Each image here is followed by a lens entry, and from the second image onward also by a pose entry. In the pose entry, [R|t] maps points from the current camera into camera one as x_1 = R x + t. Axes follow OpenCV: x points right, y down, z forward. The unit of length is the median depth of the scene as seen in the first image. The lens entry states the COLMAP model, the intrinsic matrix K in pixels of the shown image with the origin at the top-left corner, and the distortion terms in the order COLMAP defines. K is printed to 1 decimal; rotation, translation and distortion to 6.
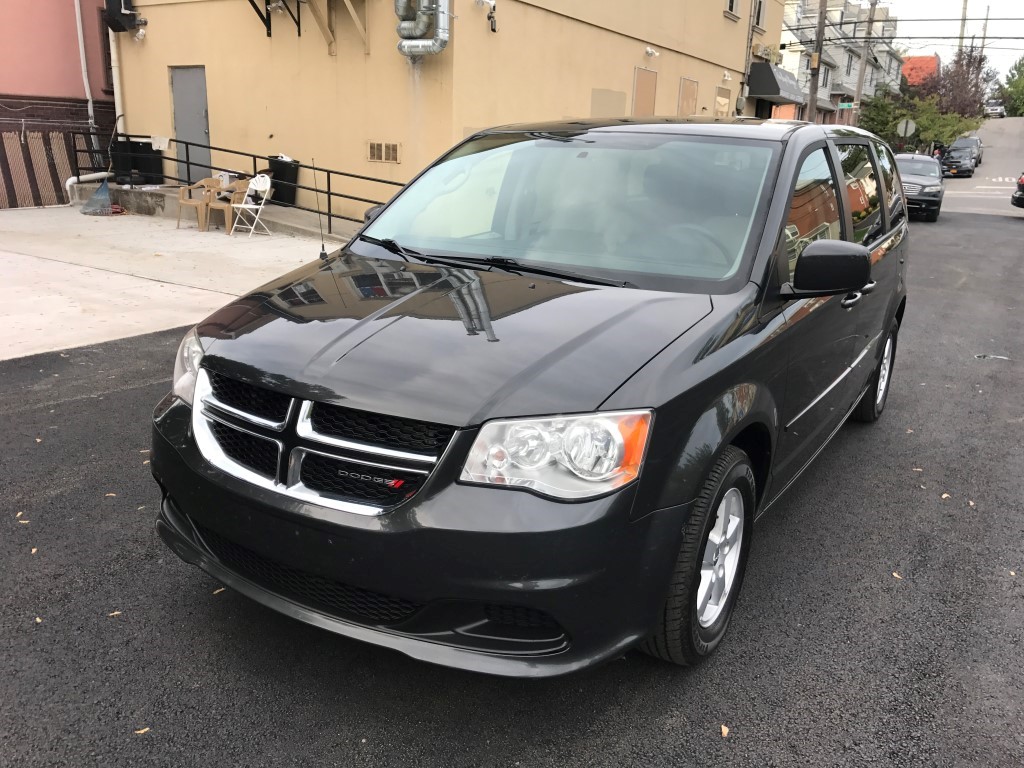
lens RADIAL K [[836.2, 0, 503.3], [0, 836.2, 377.7], [0, 0, 1]] dist [0.030385, -0.034507]
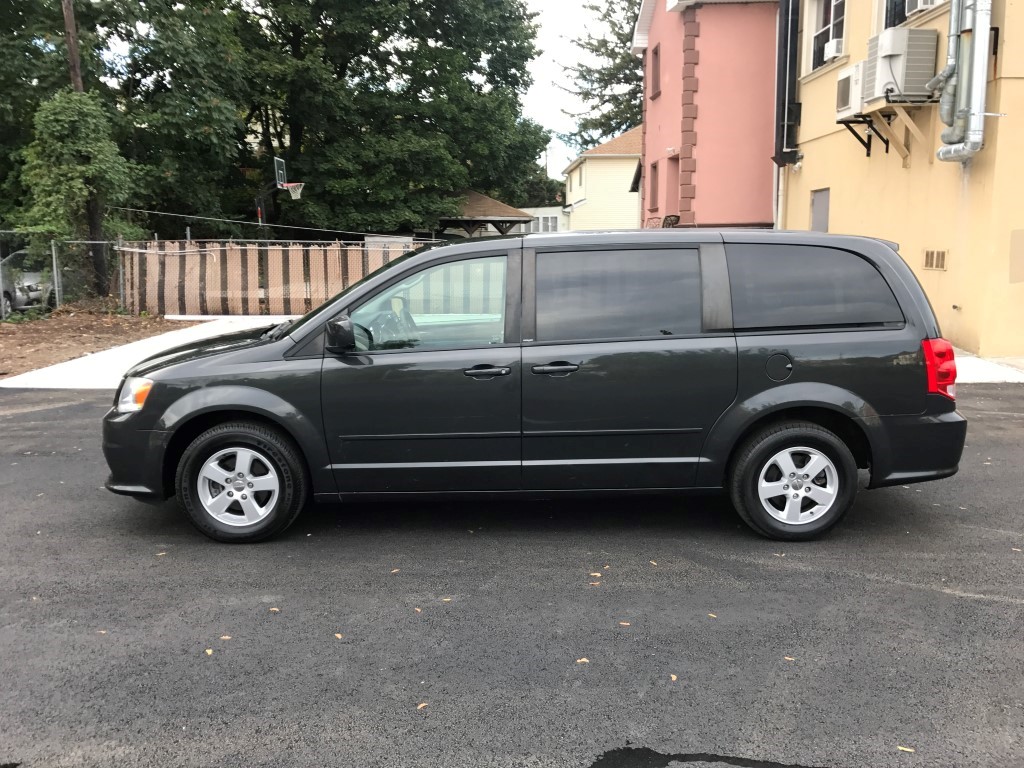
lens RADIAL K [[836.2, 0, 506.9], [0, 836.2, 379.5], [0, 0, 1]] dist [0.030385, -0.034507]
pose [[0.548013, 0.093758, -0.831199, 0.405155], [-0.198630, 0.979862, -0.020430, -0.016683], [0.812544, 0.176297, 0.555600, 0.088628]]
